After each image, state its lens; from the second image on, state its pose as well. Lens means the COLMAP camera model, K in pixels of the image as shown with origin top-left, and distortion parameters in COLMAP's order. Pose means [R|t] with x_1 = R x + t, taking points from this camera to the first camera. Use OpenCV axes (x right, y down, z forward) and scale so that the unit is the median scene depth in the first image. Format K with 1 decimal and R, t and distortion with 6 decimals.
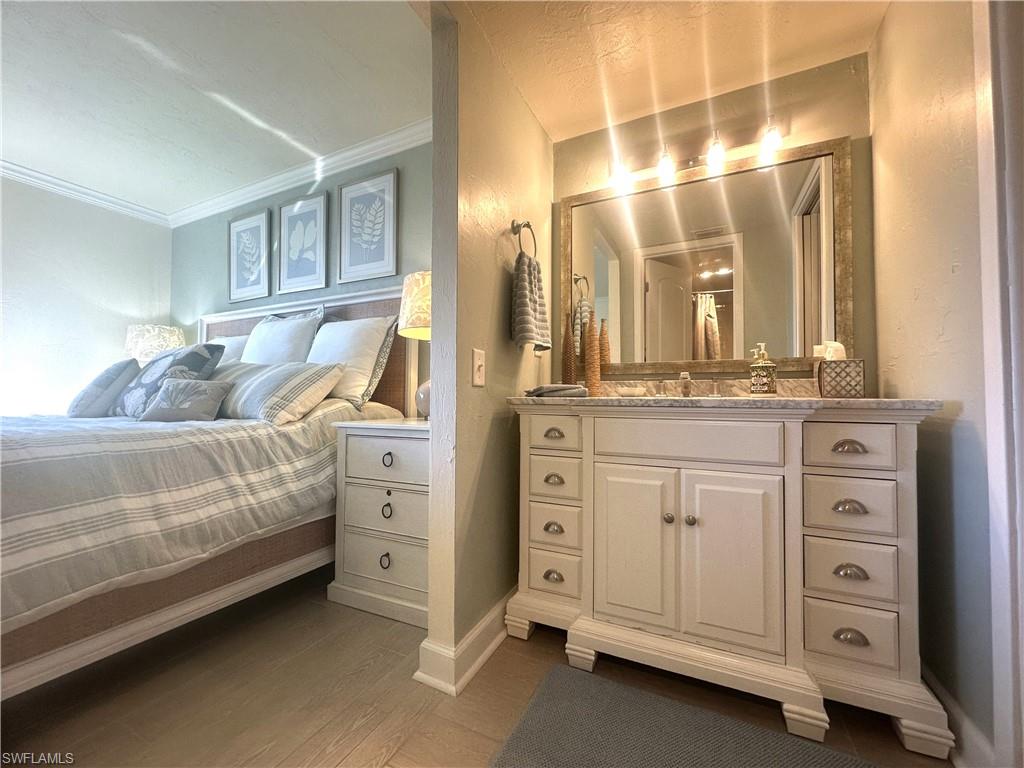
lens RADIAL K [[410.4, 0, 505.9], [0, 410.4, 383.0], [0, 0, 1]] dist [-0.002246, -0.000136]
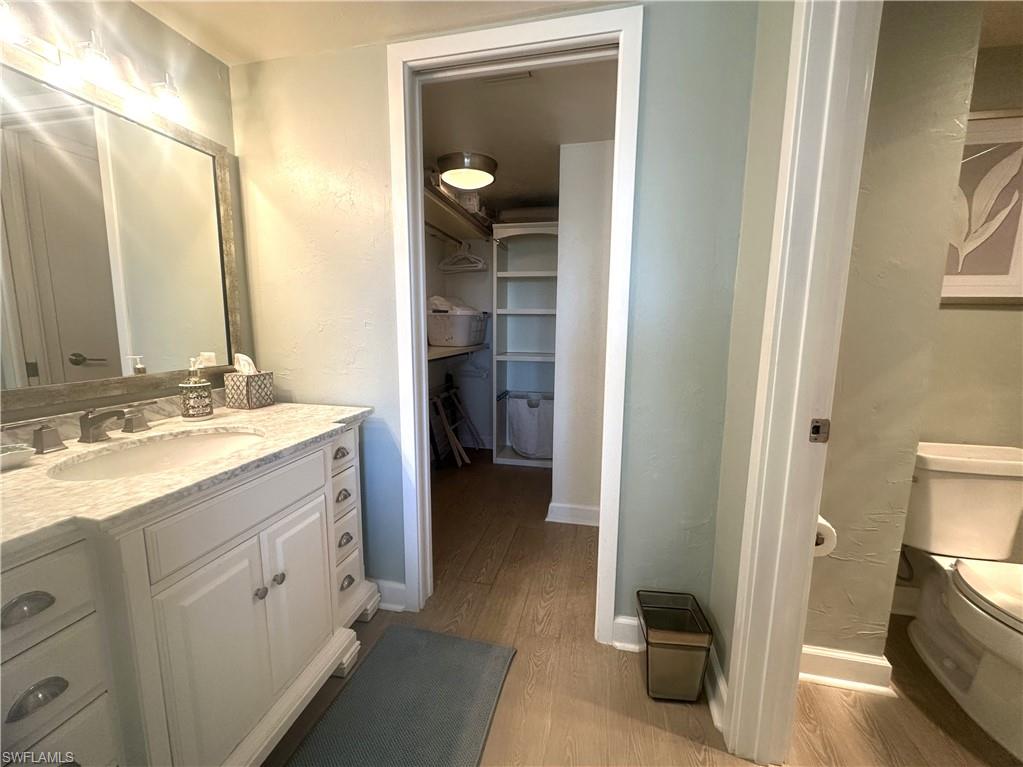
lens RADIAL K [[413.8, 0, 511.5], [0, 413.8, 383.5], [0, 0, 1]] dist [0.002345, 0.000290]
pose [[-0.227702, -0.145248, 0.962837, -0.371966], [-0.037773, 0.989385, 0.140320, -0.185805], [-0.972998, -0.004418, -0.230772, 0.517568]]
